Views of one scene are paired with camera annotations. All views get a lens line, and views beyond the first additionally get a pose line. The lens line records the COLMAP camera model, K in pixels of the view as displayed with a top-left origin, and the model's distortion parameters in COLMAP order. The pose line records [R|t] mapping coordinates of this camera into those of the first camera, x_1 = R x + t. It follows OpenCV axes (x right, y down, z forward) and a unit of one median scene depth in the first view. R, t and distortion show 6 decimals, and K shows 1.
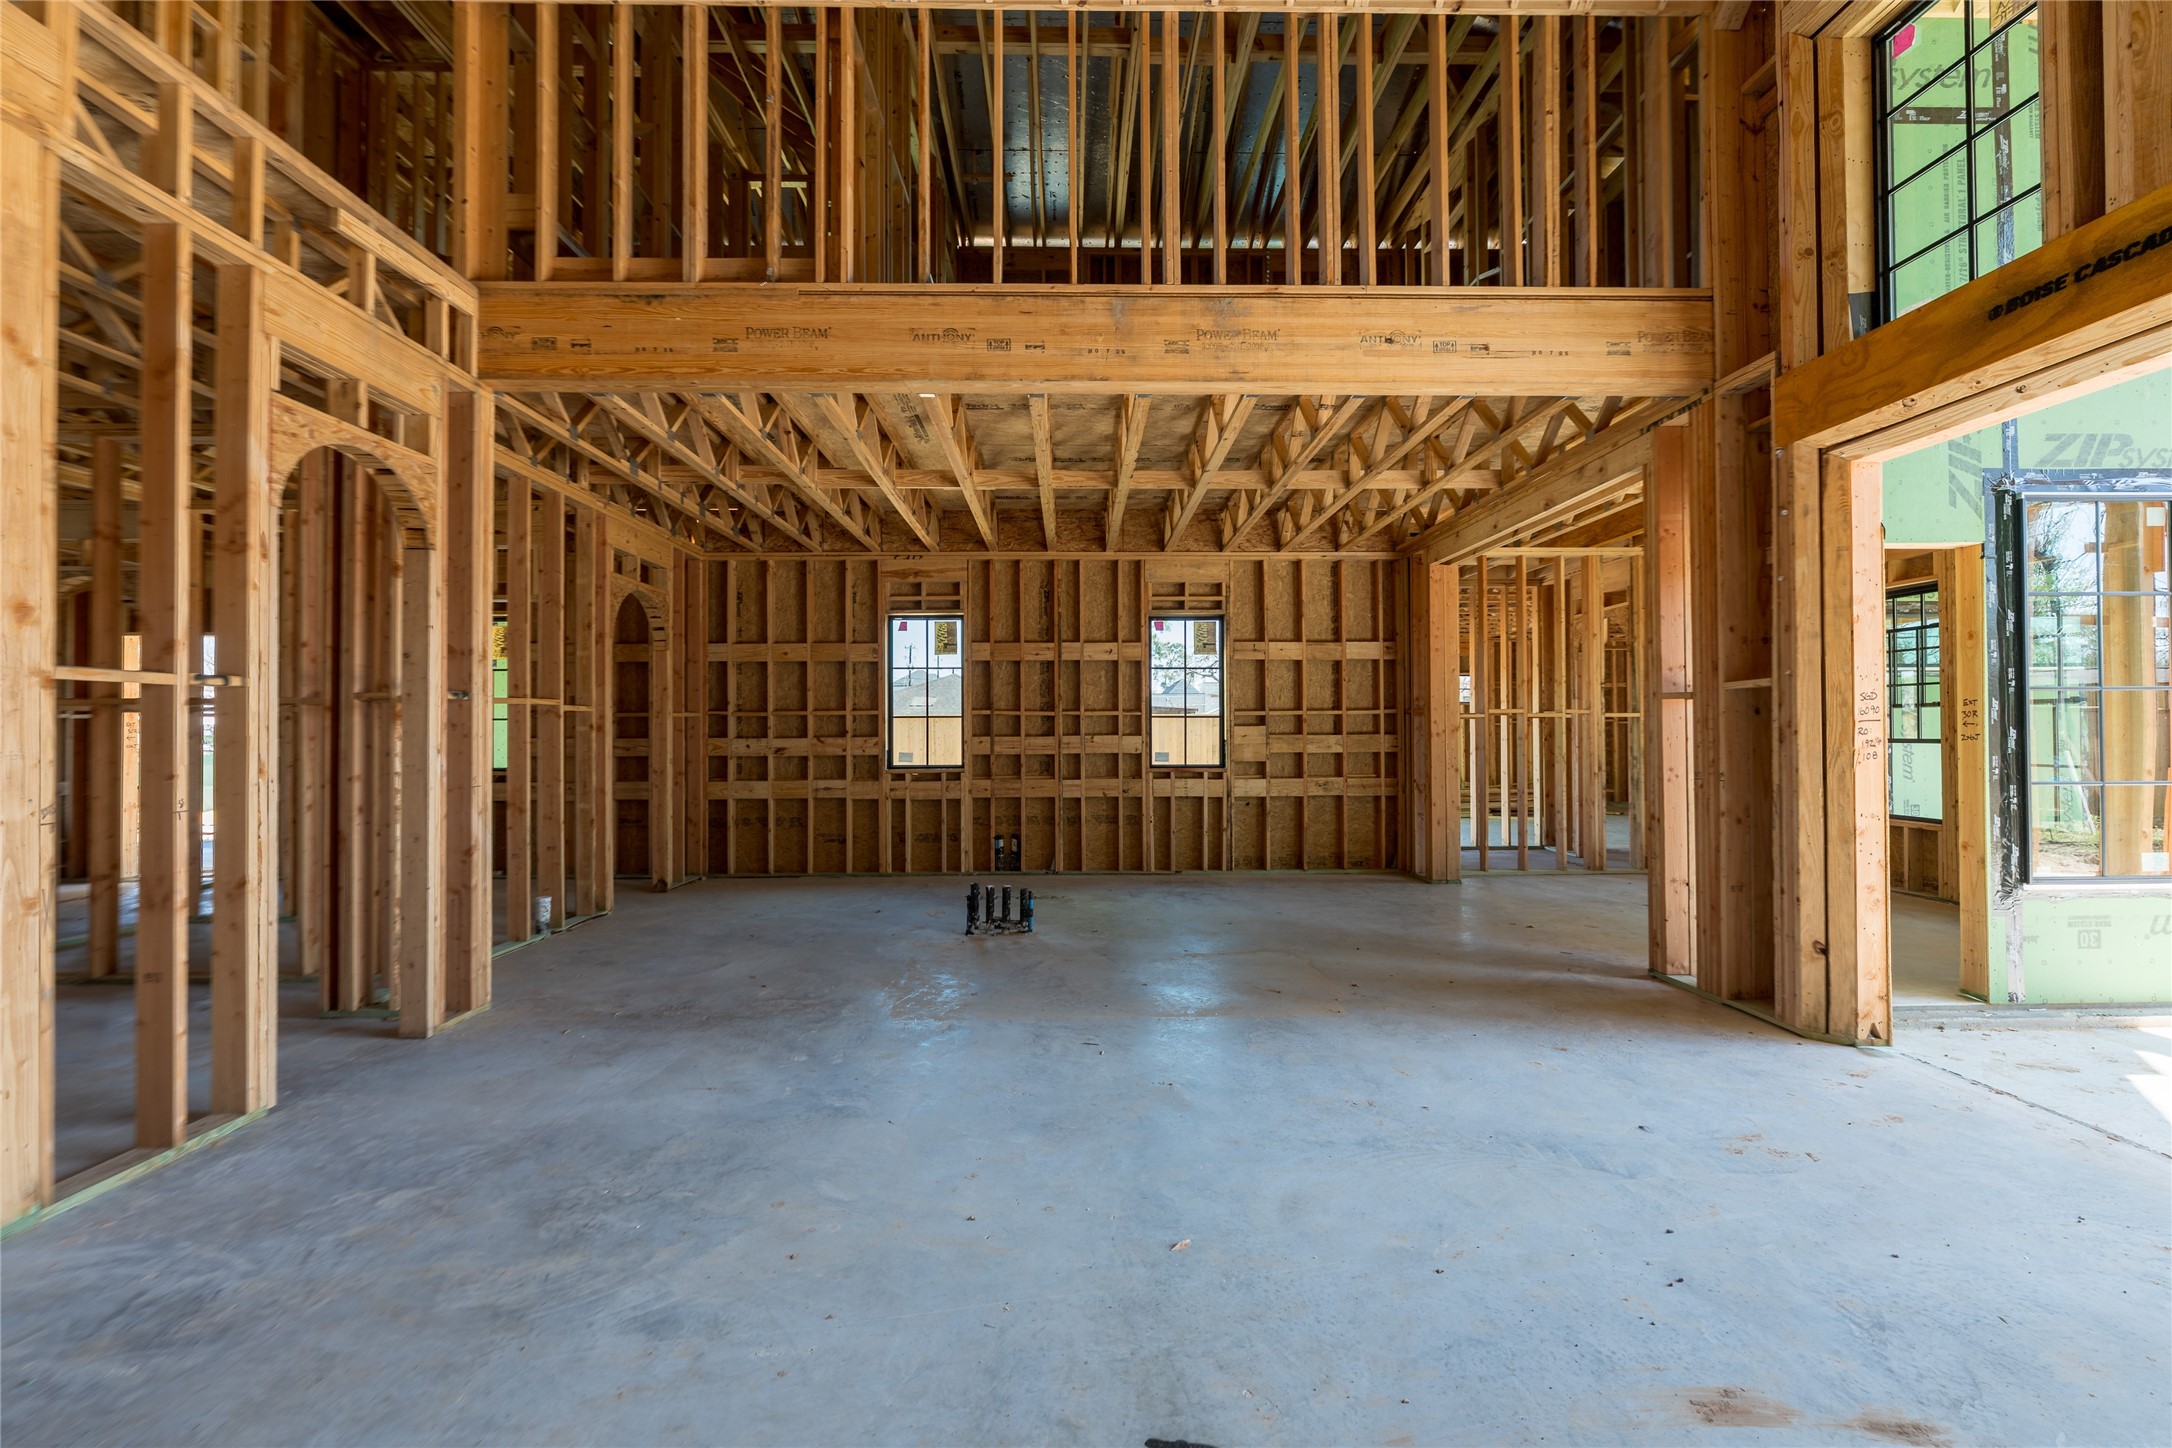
lens RADIAL K [[866.4, 0, 1086.0], [0, 866.4, 724.0], [0, 0, 1]] dist [-0.000232, -0.000060]
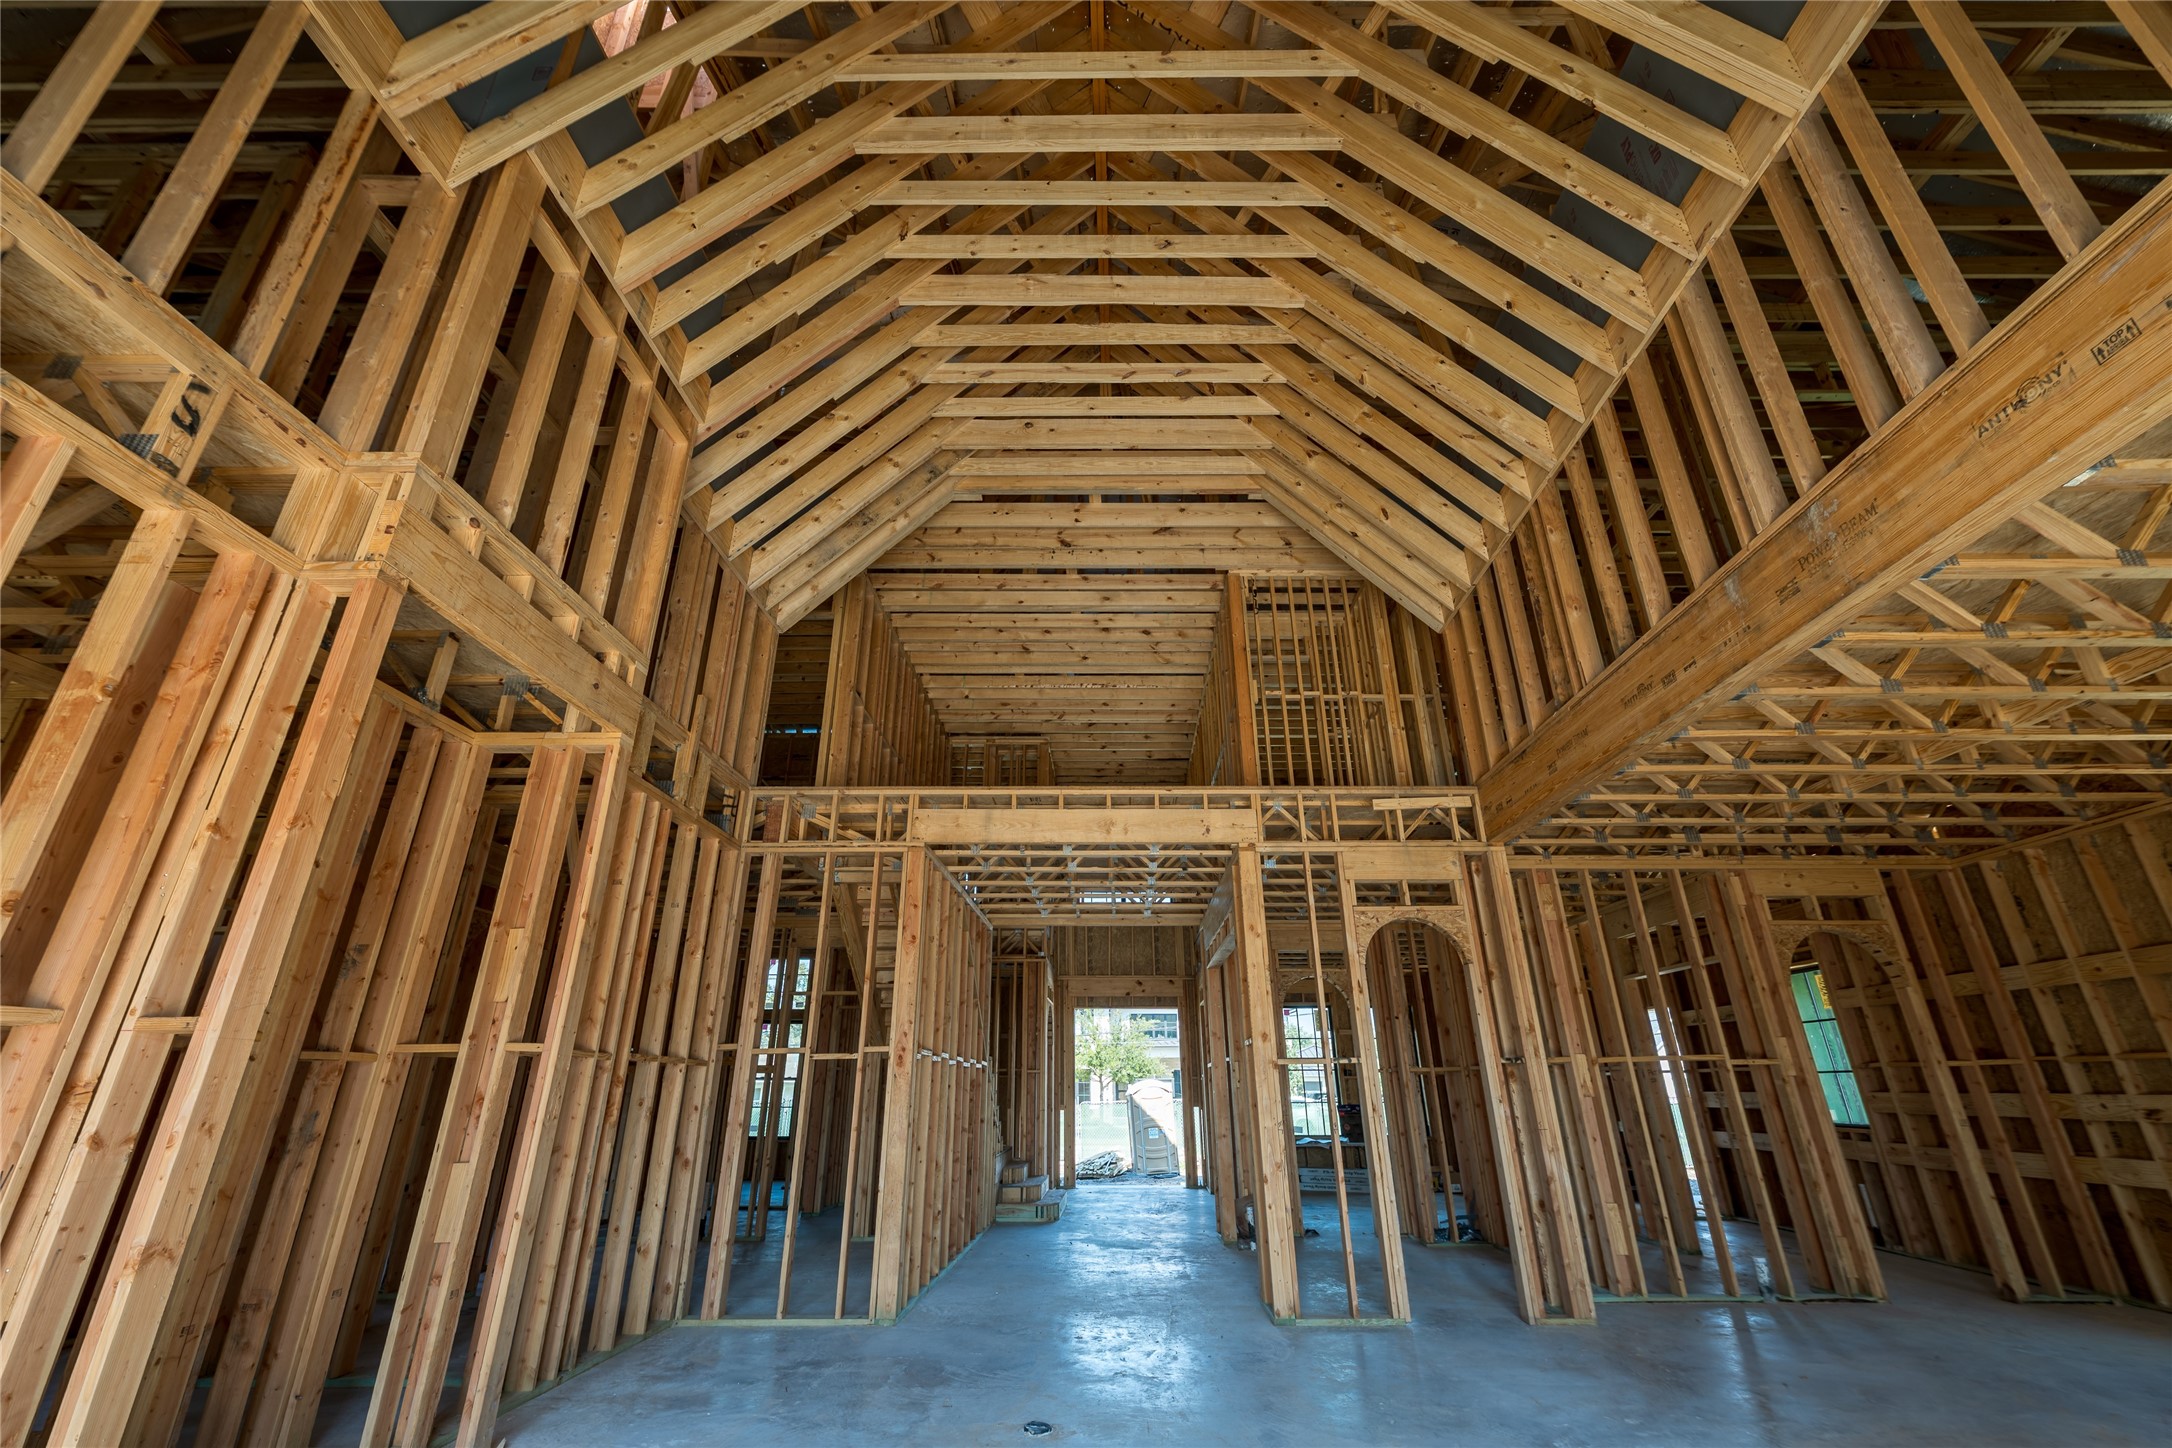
lens RADIAL K [[902.0, 0, 1086.0], [0, 902.0, 724.0], [0, 0, 1]] dist [0.000670, 0.000203]
pose [[-0.043037, -0.379293, -0.924275, 0.521256], [0.011348, 0.924887, -0.380072, 0.007934], [0.999009, -0.026846, -0.035500, 0.197748]]
